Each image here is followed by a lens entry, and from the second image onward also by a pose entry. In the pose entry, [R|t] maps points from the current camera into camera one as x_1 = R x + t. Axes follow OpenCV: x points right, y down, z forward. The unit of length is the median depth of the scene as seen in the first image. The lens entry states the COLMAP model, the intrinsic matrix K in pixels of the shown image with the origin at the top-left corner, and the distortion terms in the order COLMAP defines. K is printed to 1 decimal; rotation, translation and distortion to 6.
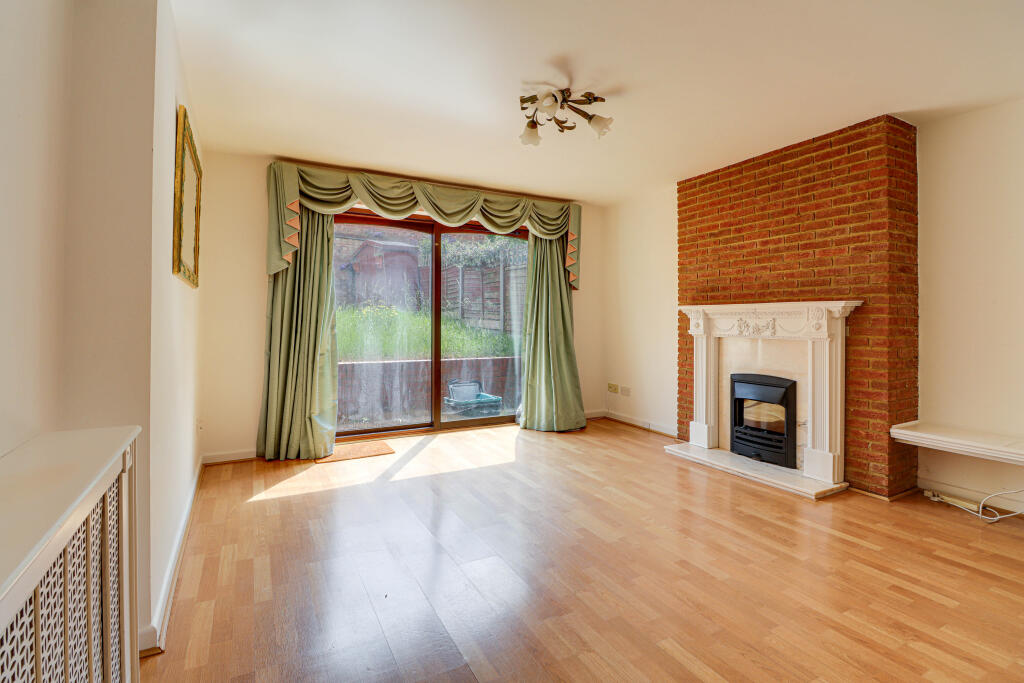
lens RADIAL K [[489.2, 0, 511.7], [0, 489.2, 315.4], [0, 0, 1]] dist [-0.038099, -0.000247]
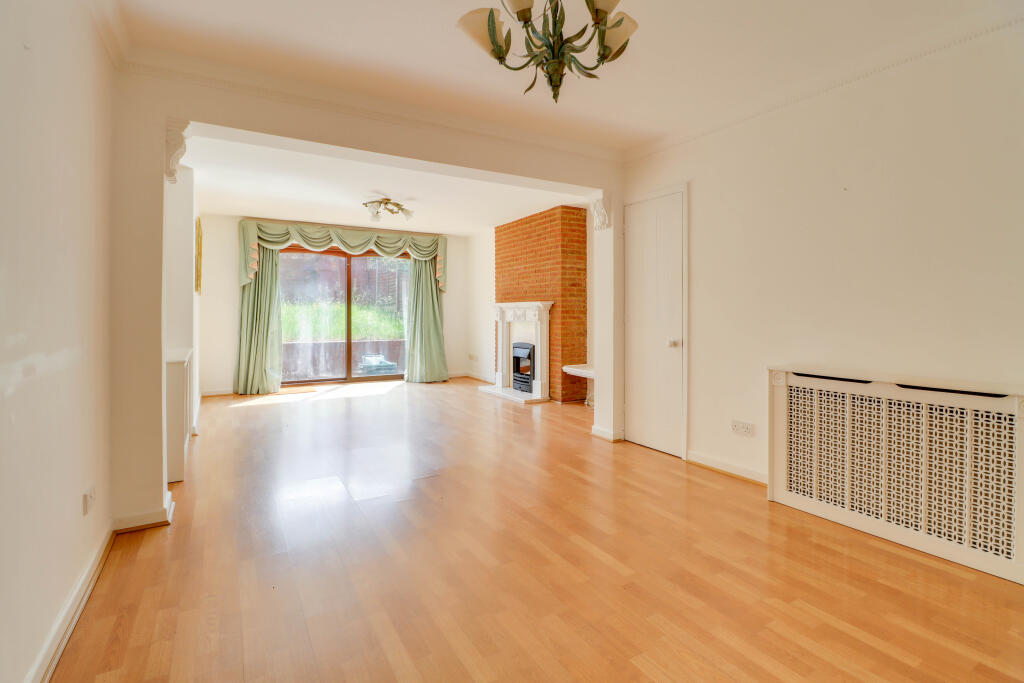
lens RADIAL K [[489.2, 0, 511.7], [0, 489.2, 315.4], [0, 0, 1]] dist [-0.038099, -0.000247]
pose [[0.998800, -0.002444, 0.048905, 0.325604], [0.001855, 0.999925, 0.012097, 0.001281], [-0.048931, -0.011992, 0.998730, -0.655126]]
